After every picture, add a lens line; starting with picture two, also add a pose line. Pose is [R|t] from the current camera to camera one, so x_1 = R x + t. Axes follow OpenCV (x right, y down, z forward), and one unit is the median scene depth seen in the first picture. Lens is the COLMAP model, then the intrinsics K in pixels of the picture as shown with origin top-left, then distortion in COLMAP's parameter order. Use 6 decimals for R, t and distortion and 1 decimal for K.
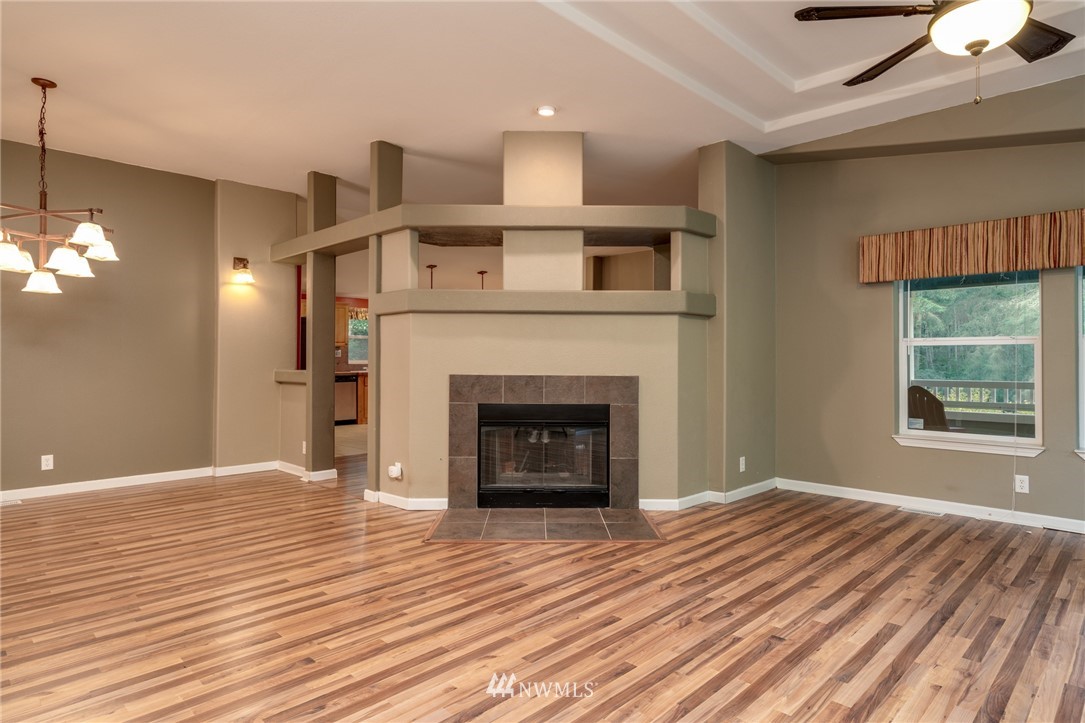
lens RADIAL K [[615.6, 0, 543.6], [0, 615.6, 359.0], [0, 0, 1]] dist [0.006684, -0.000274]
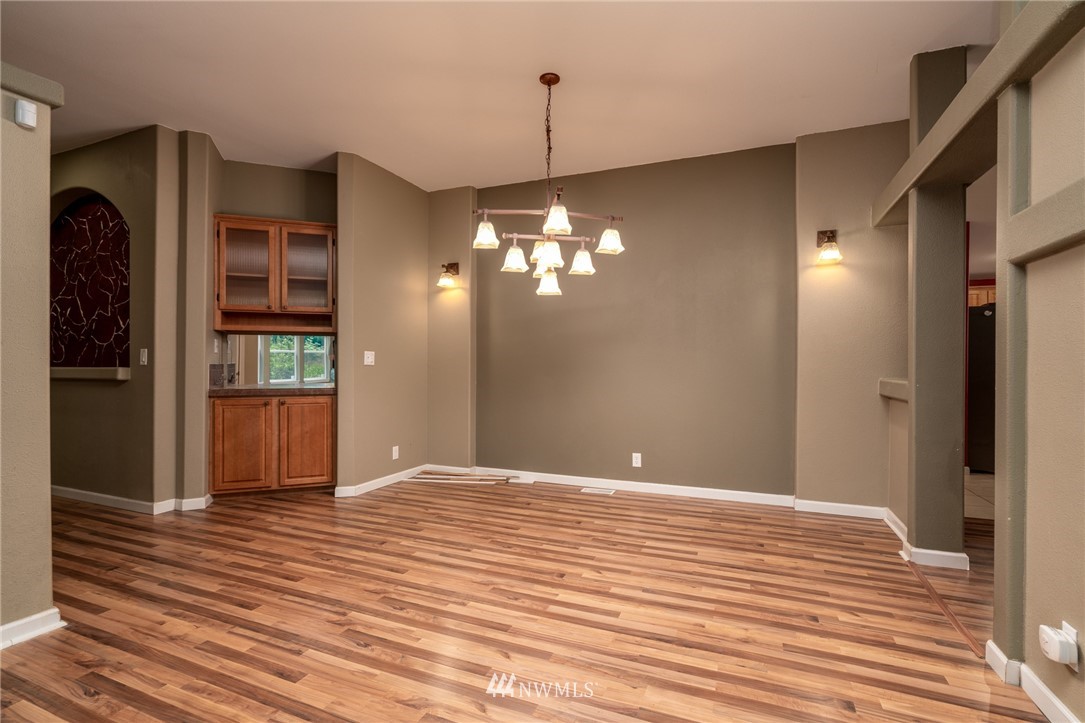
lens RADIAL K [[493.4, 0, 550.3], [0, 493.4, 365.5], [0, 0, 1]] dist [-0.005139, 0.000918]
pose [[0.378165, -0.000506, -0.925738, -0.081336], [-0.000346, 1.000000, -0.000688, 0.004771], [0.925738, 0.000580, 0.378165, 0.638964]]
